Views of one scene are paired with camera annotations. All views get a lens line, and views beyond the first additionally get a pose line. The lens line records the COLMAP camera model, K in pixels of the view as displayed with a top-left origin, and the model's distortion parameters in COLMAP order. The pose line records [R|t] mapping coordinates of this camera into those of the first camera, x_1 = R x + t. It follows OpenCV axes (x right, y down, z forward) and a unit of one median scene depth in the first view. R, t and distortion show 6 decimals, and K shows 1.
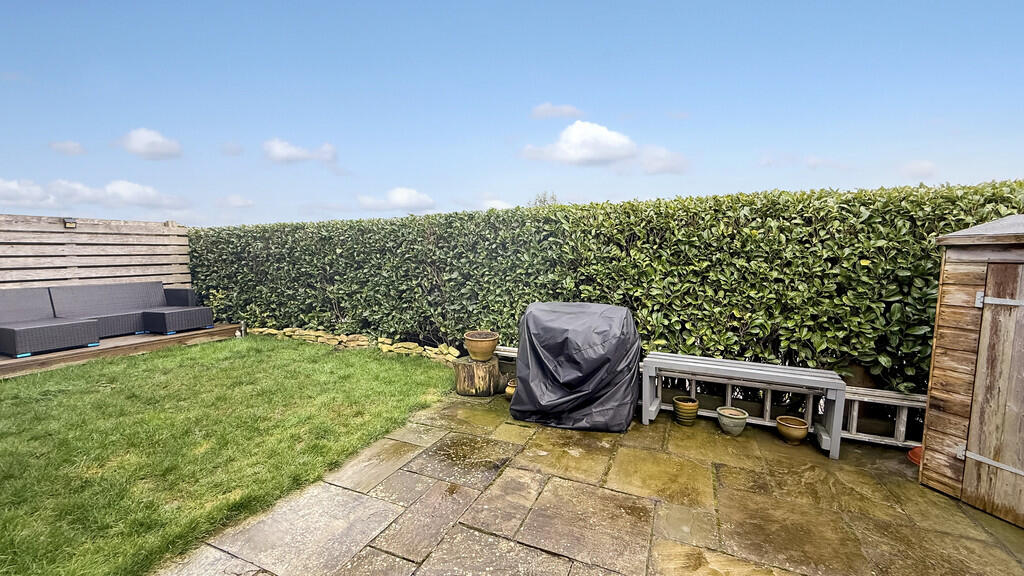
lens RADIAL K [[408.0, 0, 509.1], [0, 408.0, 287.7], [0, 0, 1]] dist [-0.000915, 0.000095]
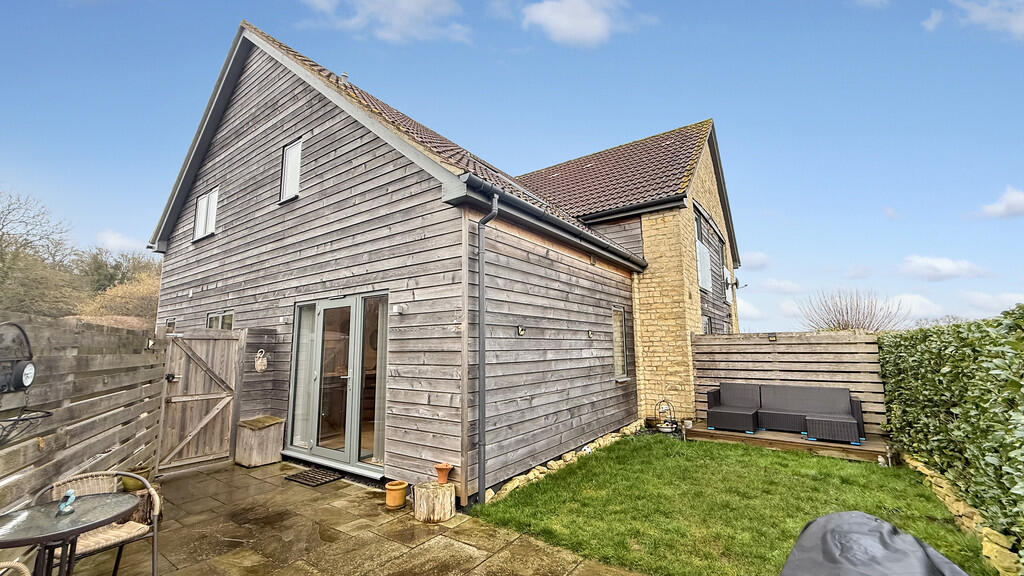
lens RADIAL K [[408.0, 0, 509.1], [0, 408.0, 287.7], [0, 0, 1]] dist [-0.000915, 0.000095]
pose [[-0.197768, -0.137740, -0.970523, 0.384723], [-0.079788, 0.989055, -0.124112, -0.078364], [0.976996, 0.052890, -0.206593, 0.397473]]
